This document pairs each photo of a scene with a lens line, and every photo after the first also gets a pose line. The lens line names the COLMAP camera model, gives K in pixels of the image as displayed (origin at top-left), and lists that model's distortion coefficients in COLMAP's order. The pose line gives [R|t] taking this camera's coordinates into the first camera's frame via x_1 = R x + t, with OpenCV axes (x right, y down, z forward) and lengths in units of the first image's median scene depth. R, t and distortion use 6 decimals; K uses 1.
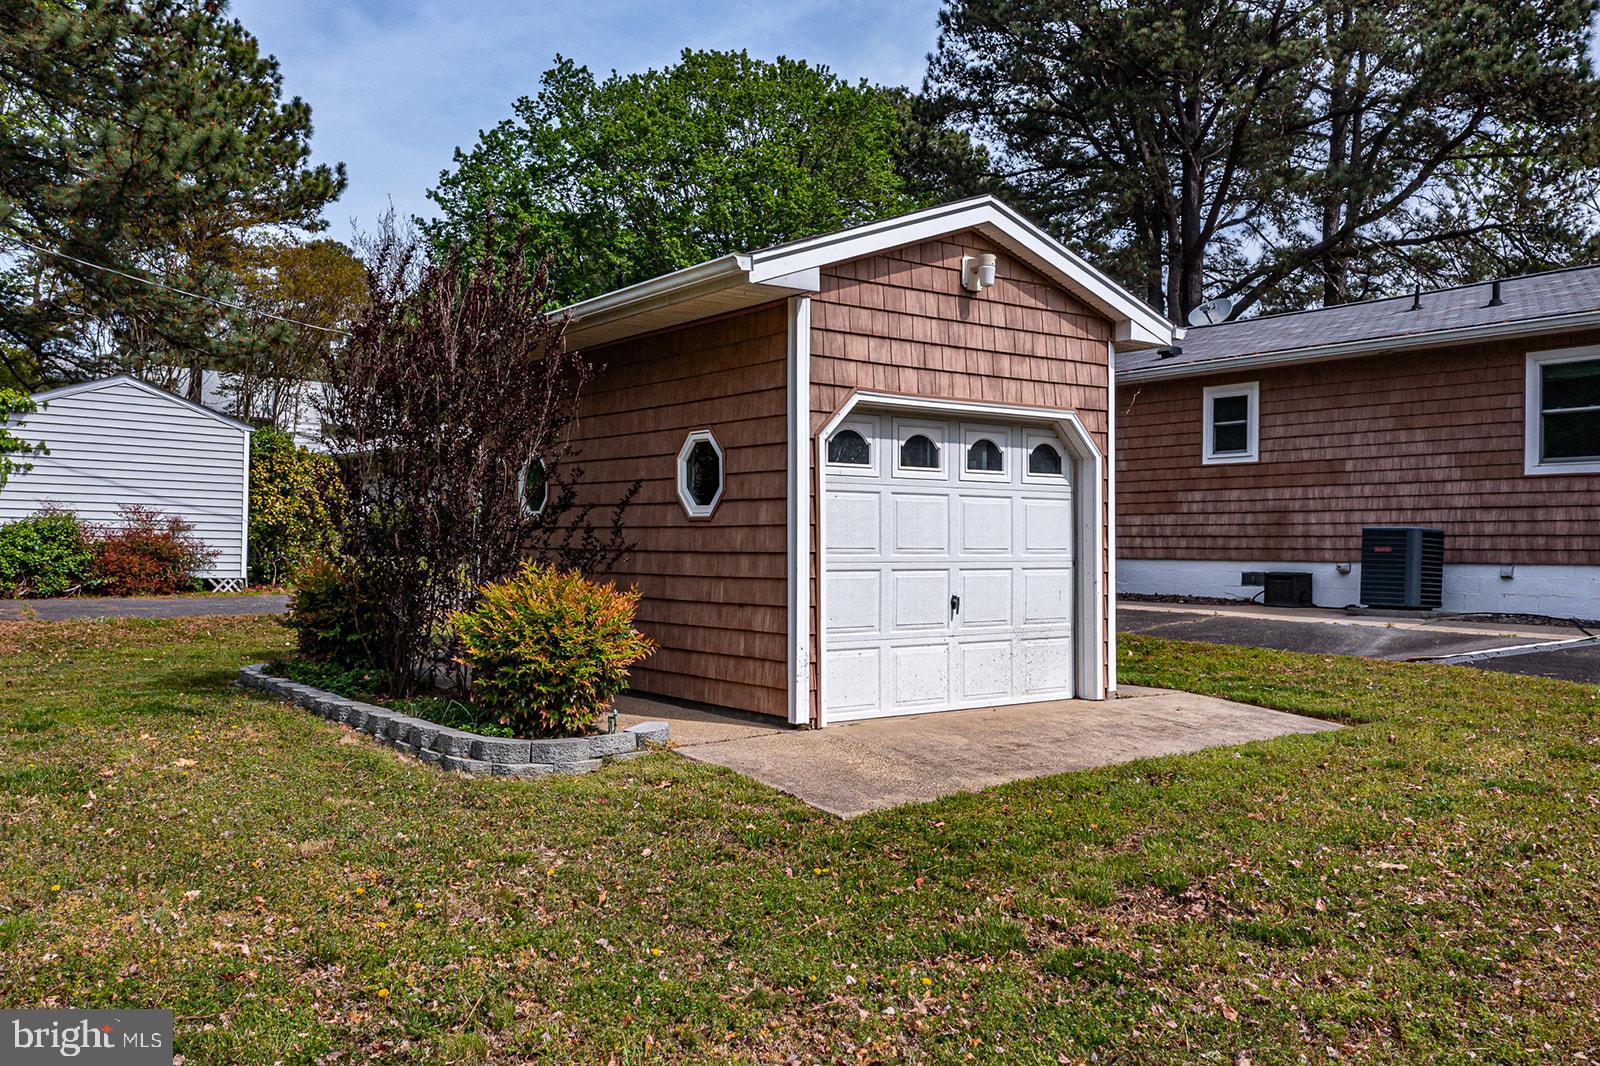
lens RADIAL K [[1301.2, 0, 794.1], [0, 1301.2, 535.0], [0, 0, 1]] dist [-0.018165, 0.006005]
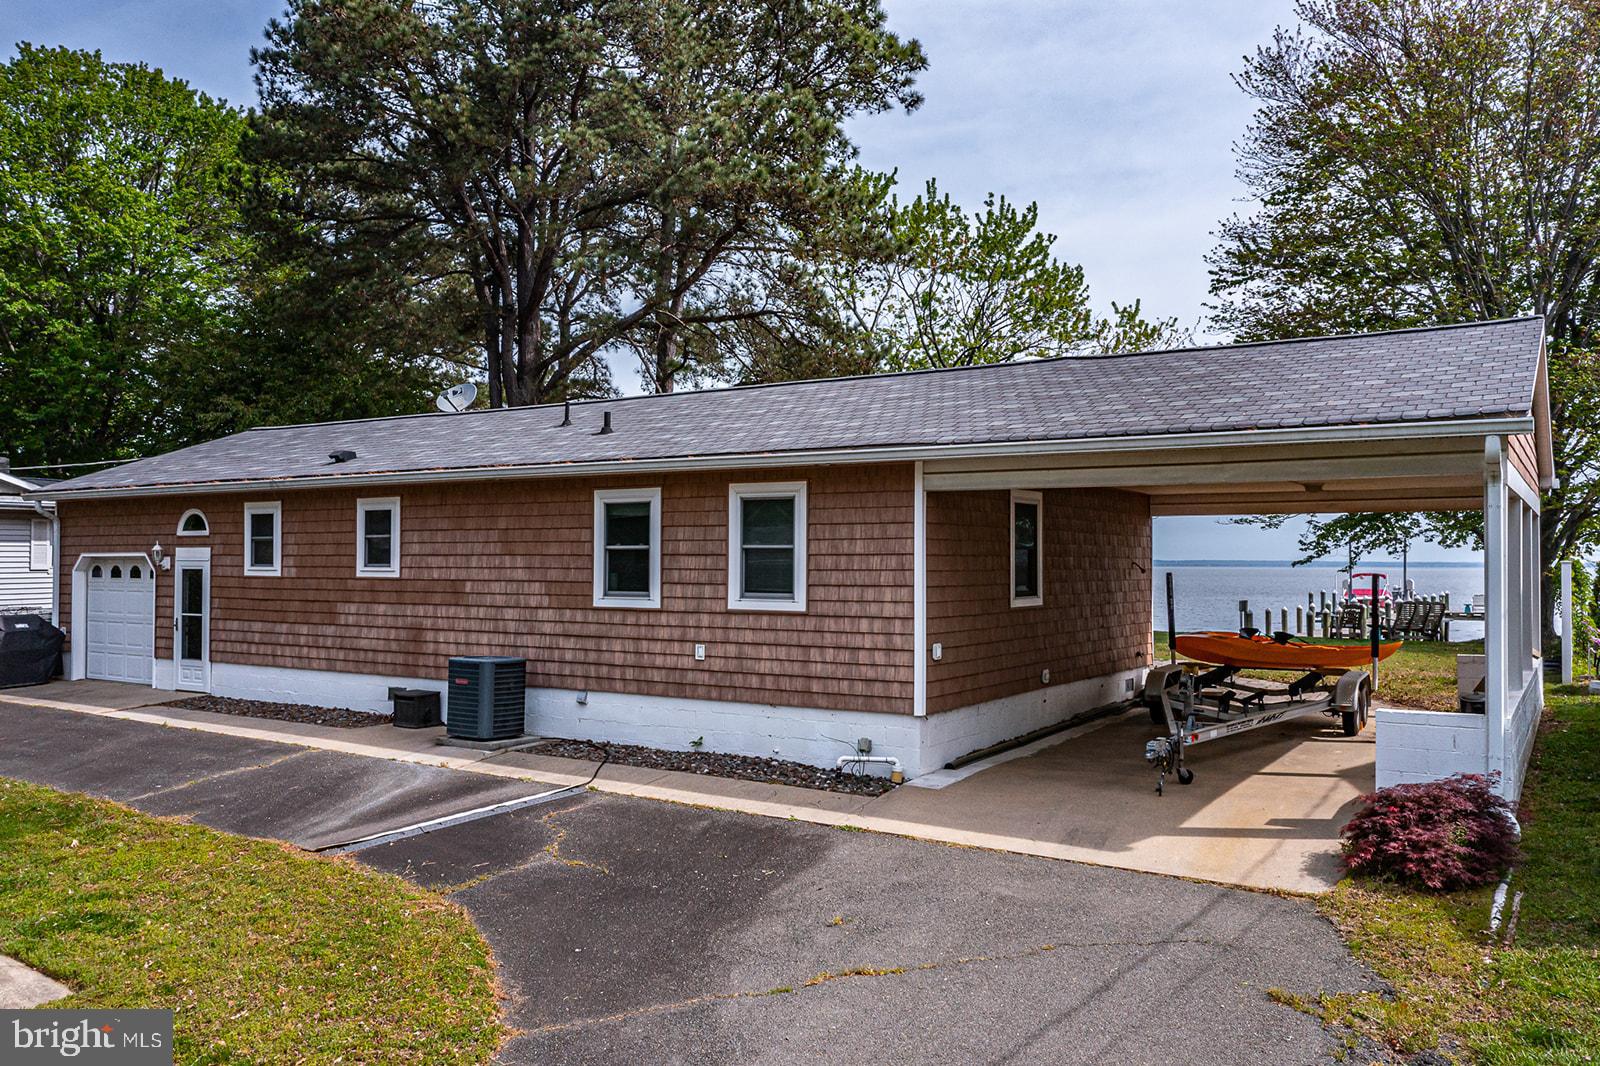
lens RADIAL K [[1275.6, 0, 797.2], [0, 1275.6, 531.1], [0, 0, 1]] dist [-0.025626, 0.022895]
pose [[0.933736, -0.008653, 0.357859, 0.313464], [0.008973, 0.999959, 0.000768, -0.096399], [-0.357851, 0.002494, 0.933775, -0.027369]]
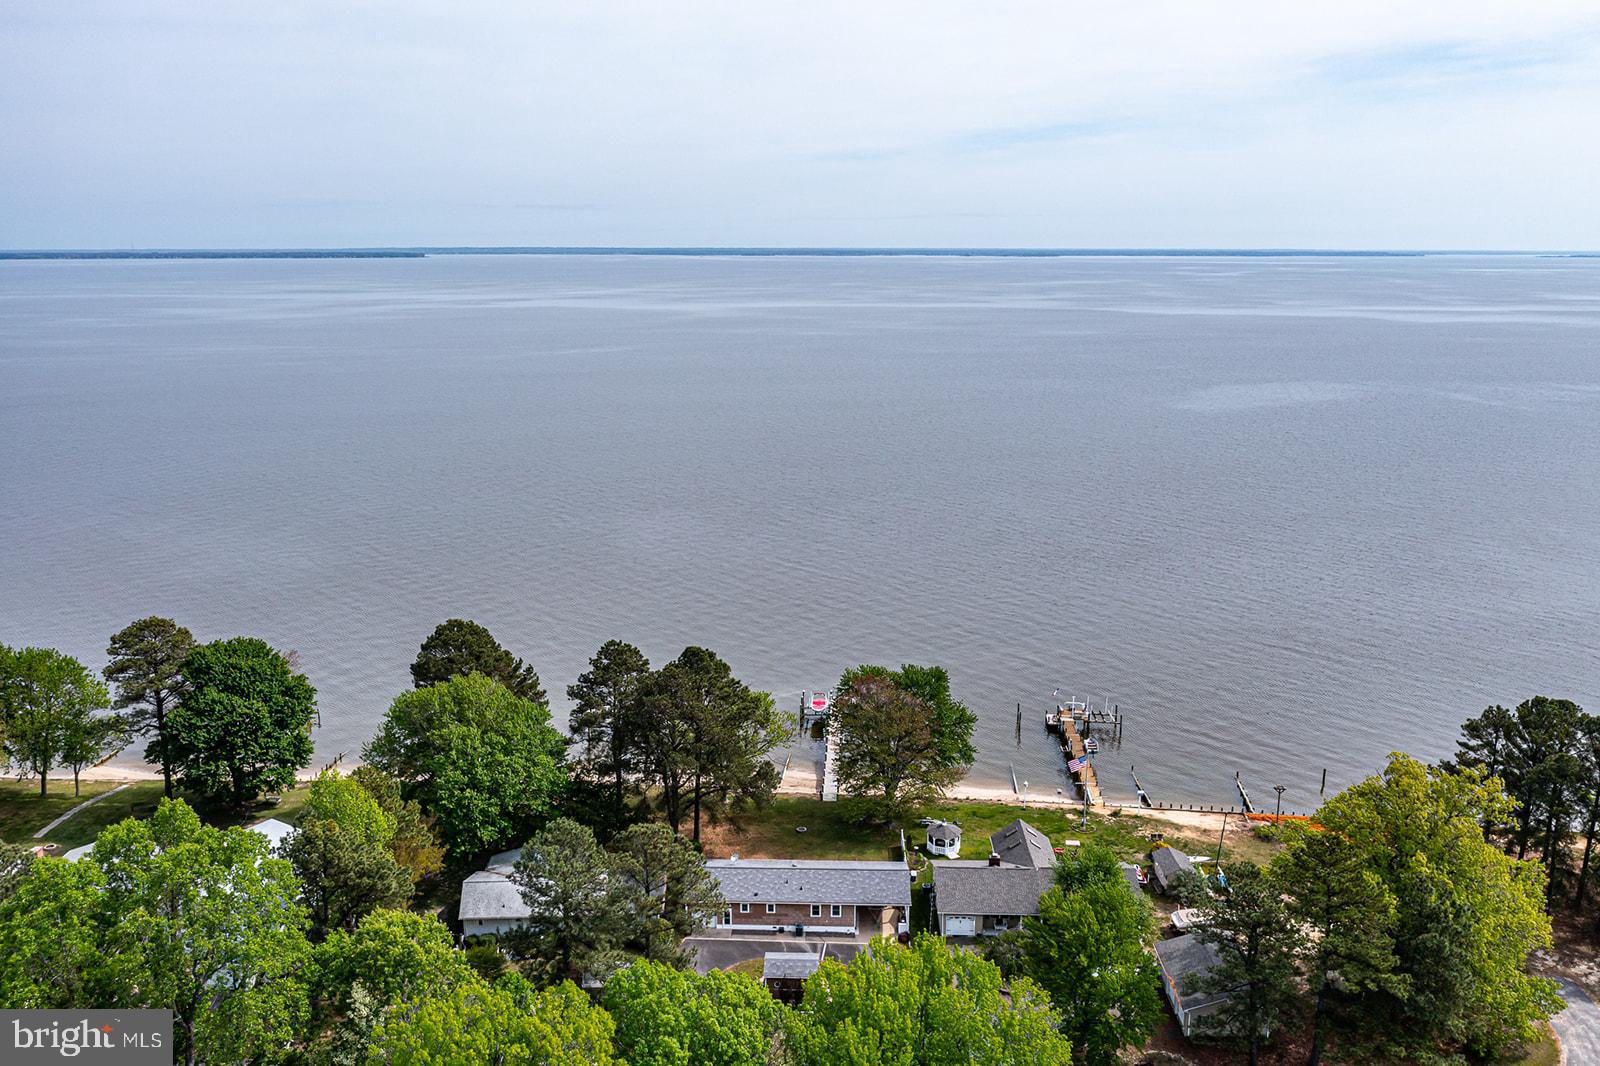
lens RADIAL K [[1275.6, 0, 797.2], [0, 1275.6, 531.1], [0, 0, 1]] dist [-0.025626, 0.022895]
pose [[0.625189, -0.190777, 0.756798, -4.873534], [-0.003218, 0.969027, 0.246935, -4.164670], [-0.780467, -0.156817, 0.605211, -3.291889]]
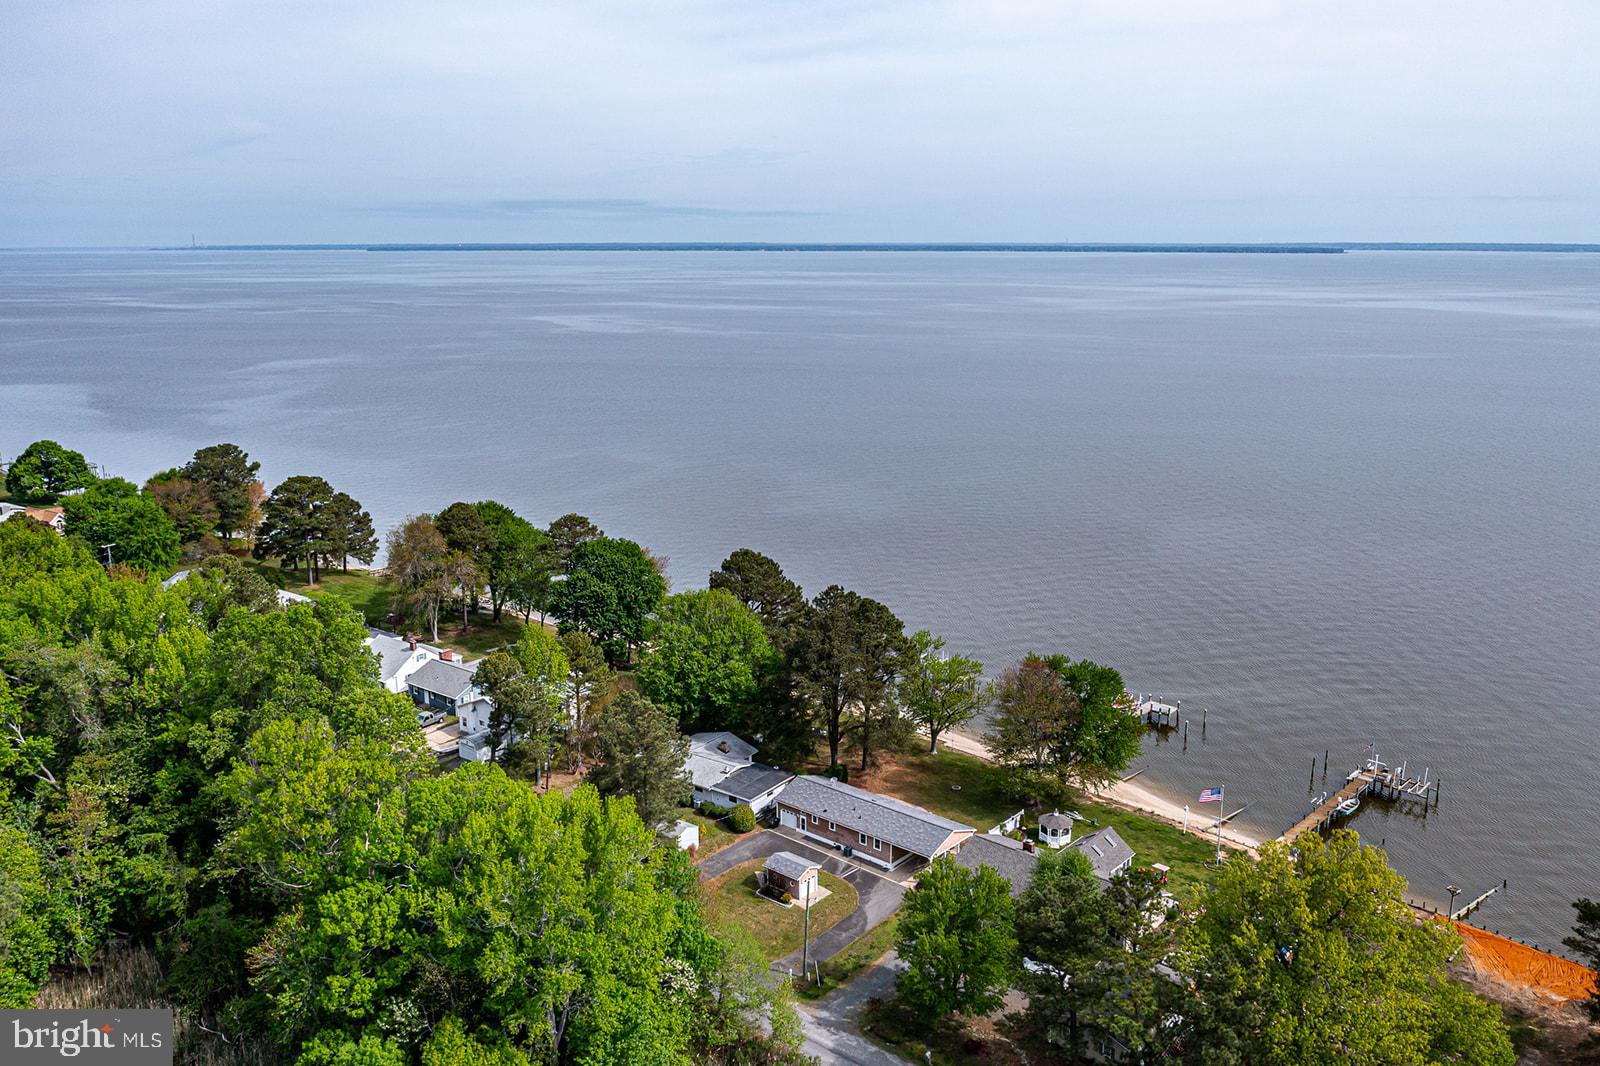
lens RADIAL K [[1275.6, 0, 797.2], [0, 1275.6, 531.1], [0, 0, 1]] dist [-0.025626, 0.022895]
pose [[0.976947, -0.068106, 0.202326, -1.502397], [0.016640, 0.969157, 0.245882, -4.216348], [-0.212832, -0.236847, 0.947948, -6.682871]]
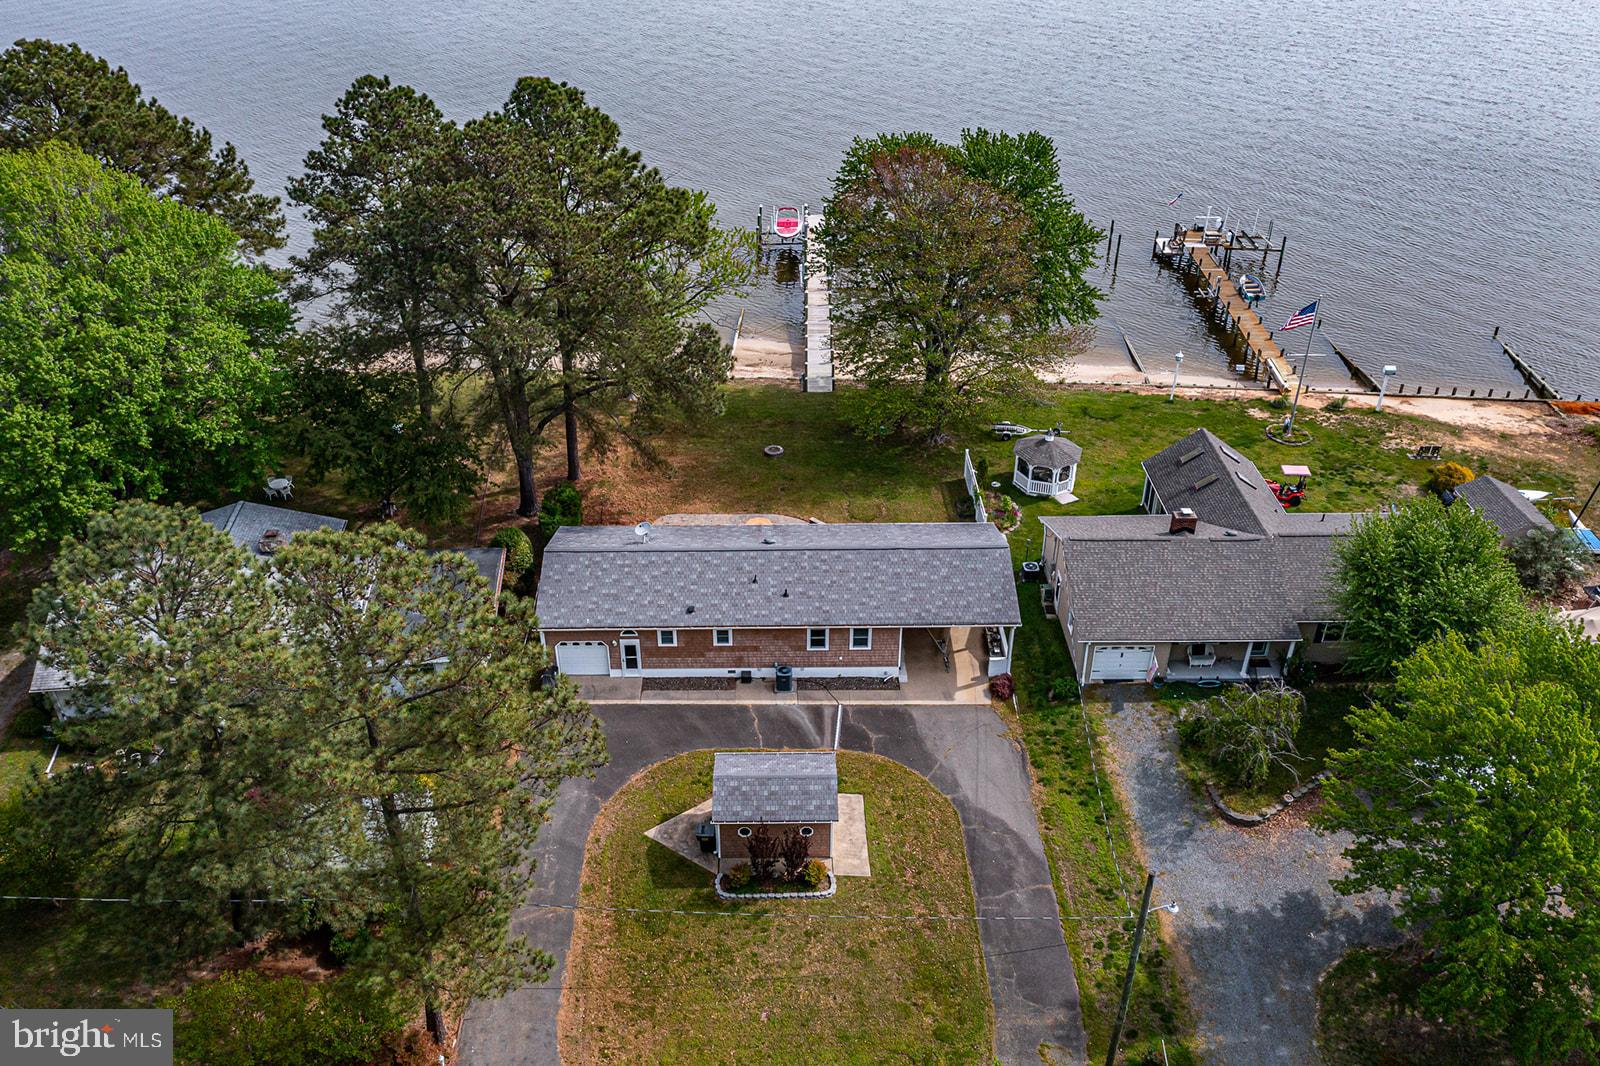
lens RADIAL K [[1275.6, 0, 797.2], [0, 1275.6, 531.1], [0, 0, 1]] dist [-0.025626, 0.022895]
pose [[0.584543, -0.451381, 0.674214, -1.803437], [-0.006227, 0.828445, 0.560036, -2.357463], [-0.811339, -0.331564, 0.481450, -0.713851]]
